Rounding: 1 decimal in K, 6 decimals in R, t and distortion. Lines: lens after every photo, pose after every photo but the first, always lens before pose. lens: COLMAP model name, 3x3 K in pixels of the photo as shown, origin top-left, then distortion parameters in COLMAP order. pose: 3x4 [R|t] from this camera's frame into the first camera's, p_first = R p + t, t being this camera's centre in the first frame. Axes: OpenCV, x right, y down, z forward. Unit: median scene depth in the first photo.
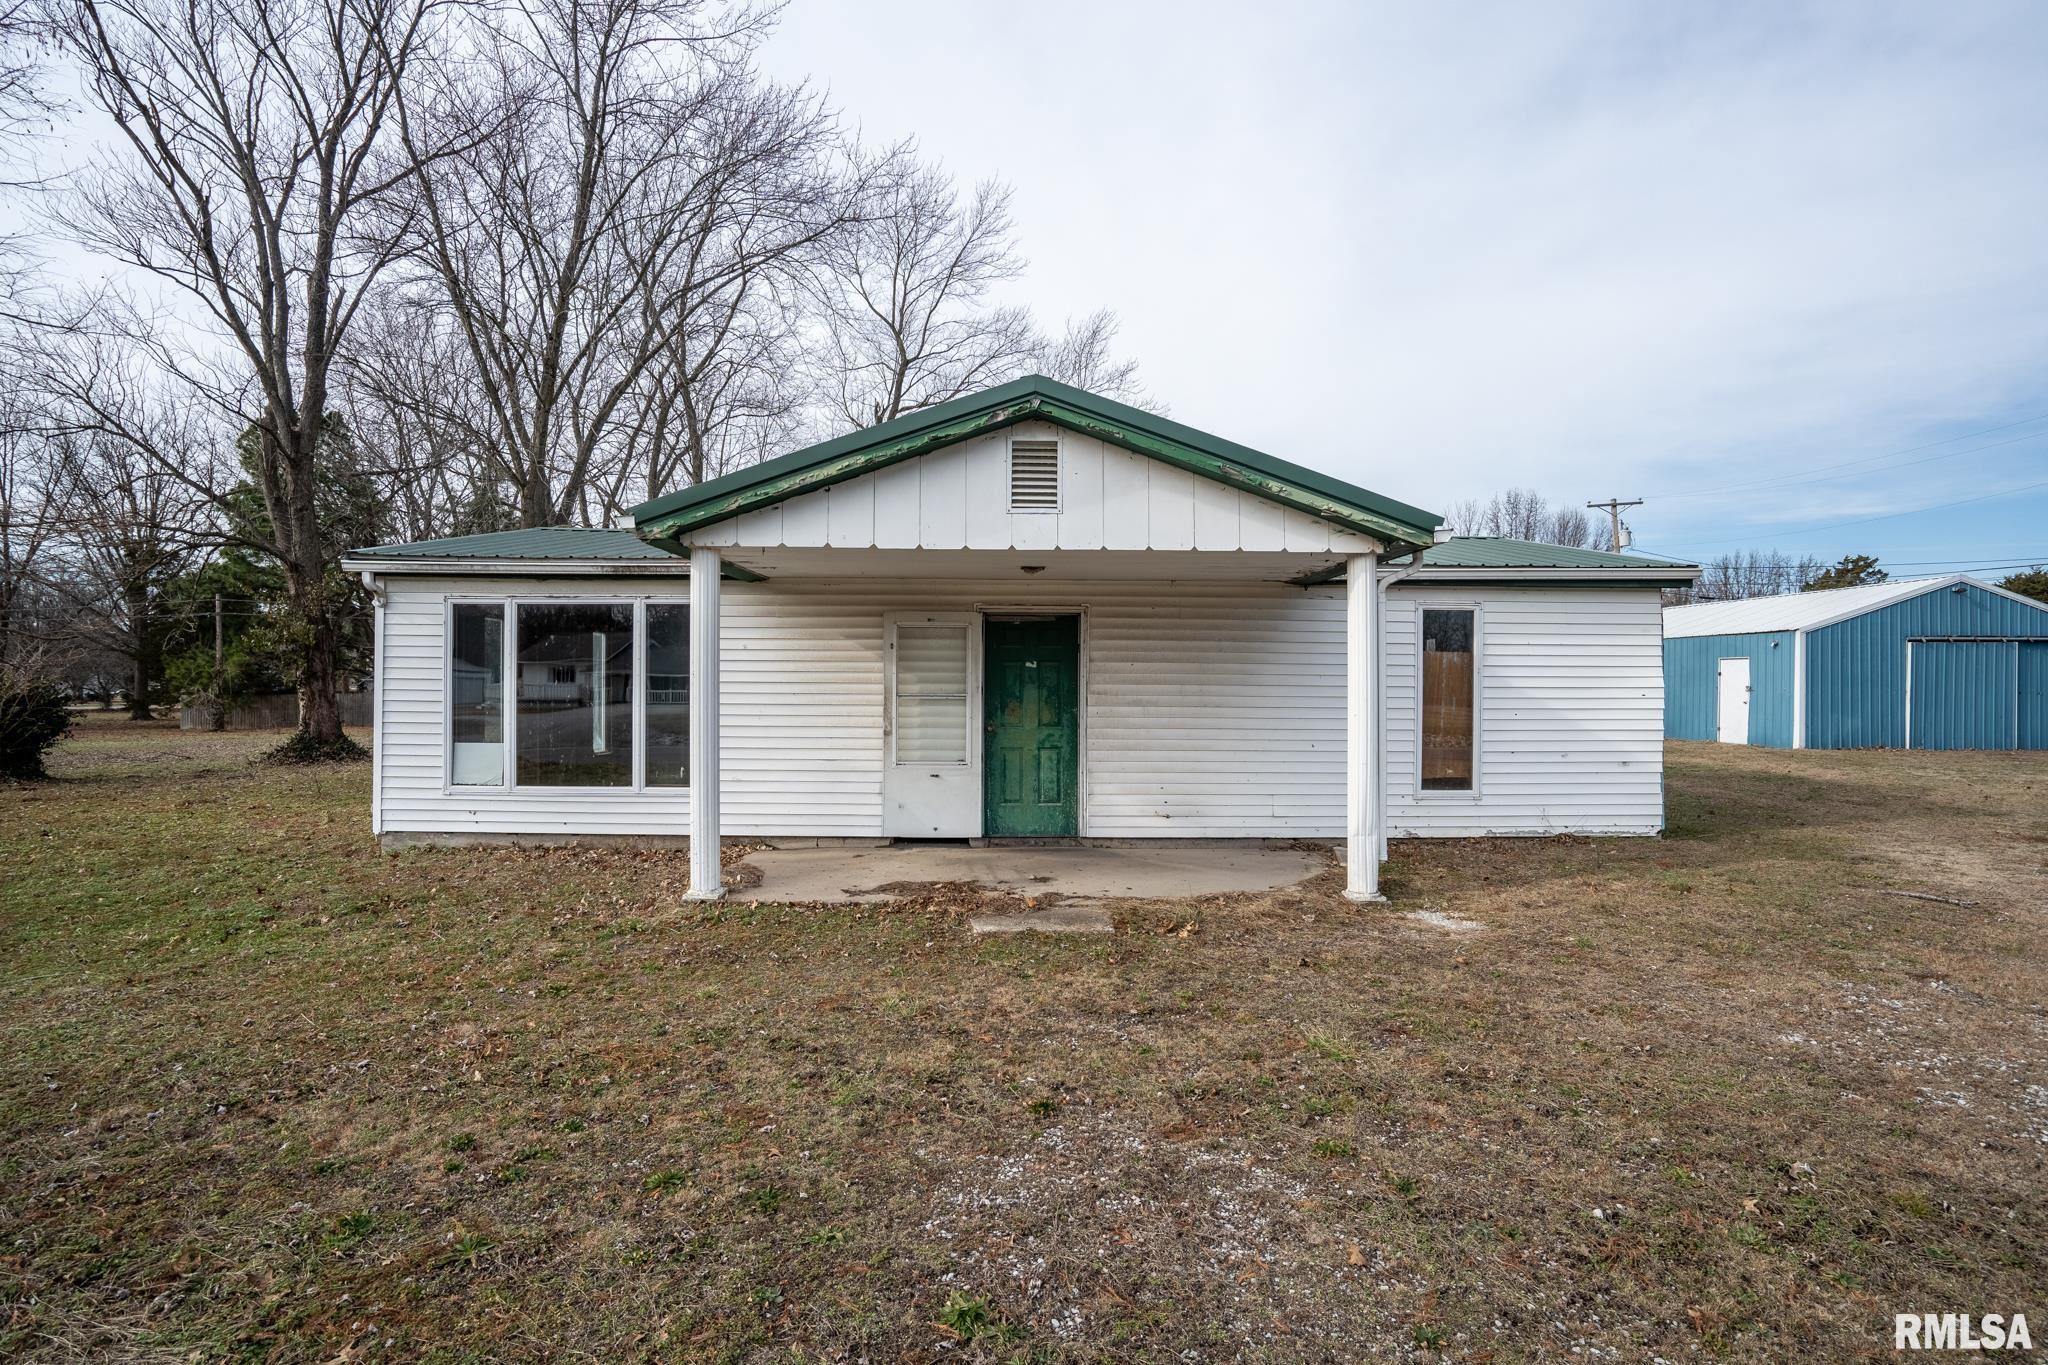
lens RADIAL K [[947.0, 0, 1024.0], [0, 947.0, 682.5], [0, 0, 1]] dist [-0.080650, 0.038758]
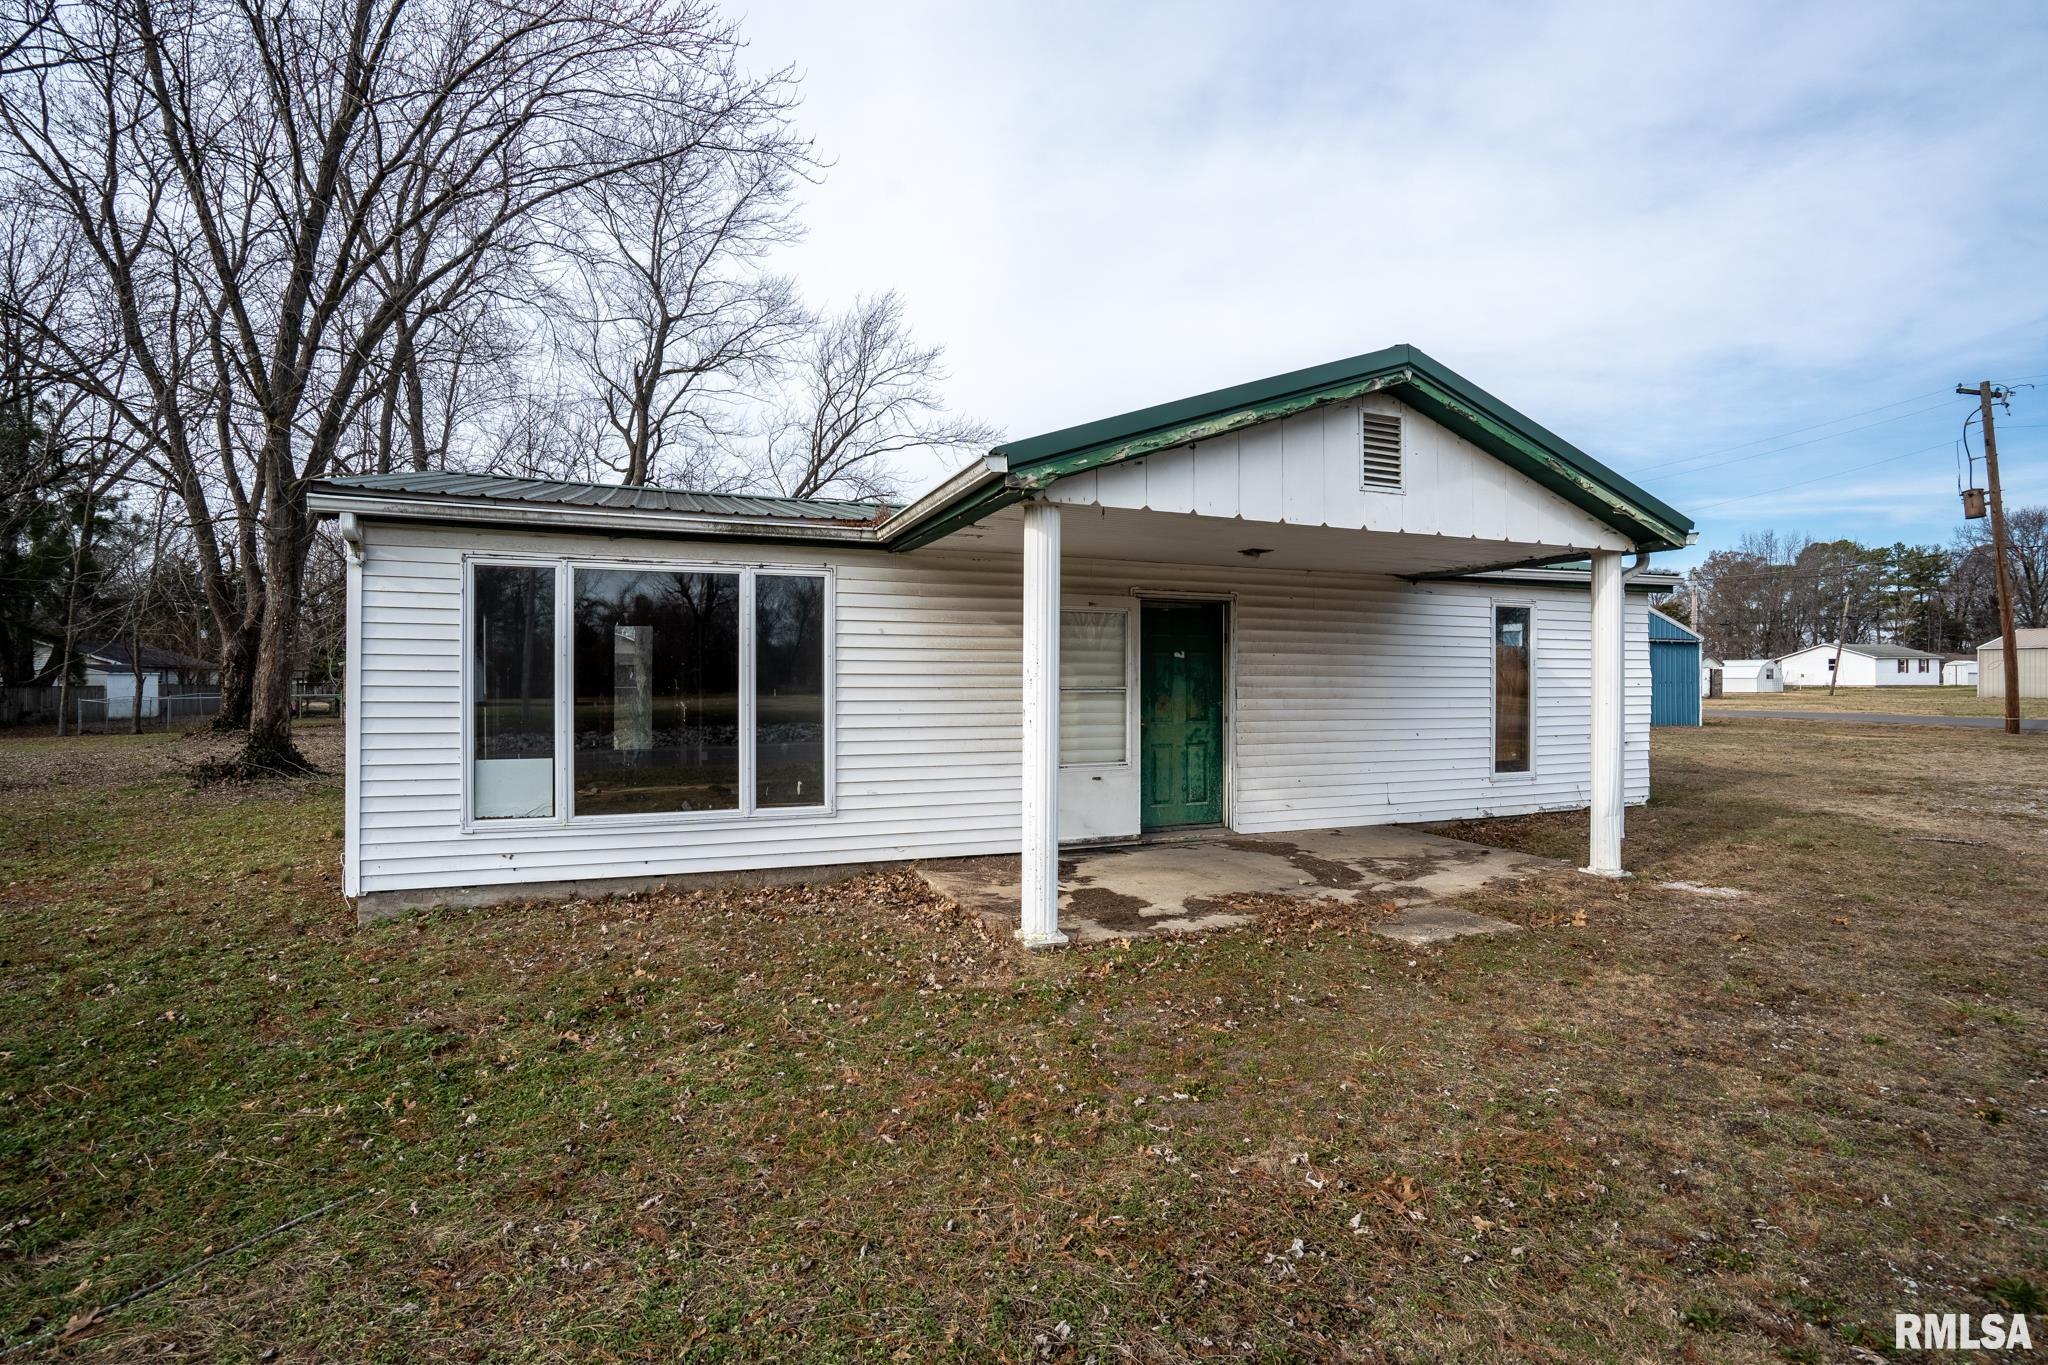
lens RADIAL K [[947.0, 0, 1024.0], [0, 947.0, 682.5], [0, 0, 1]] dist [-0.080650, 0.038758]
pose [[0.938297, -0.005039, 0.345795, -0.465540], [0.002731, 0.999971, 0.007163, 0.001232], [-0.345820, -0.005777, 0.938283, 0.182716]]
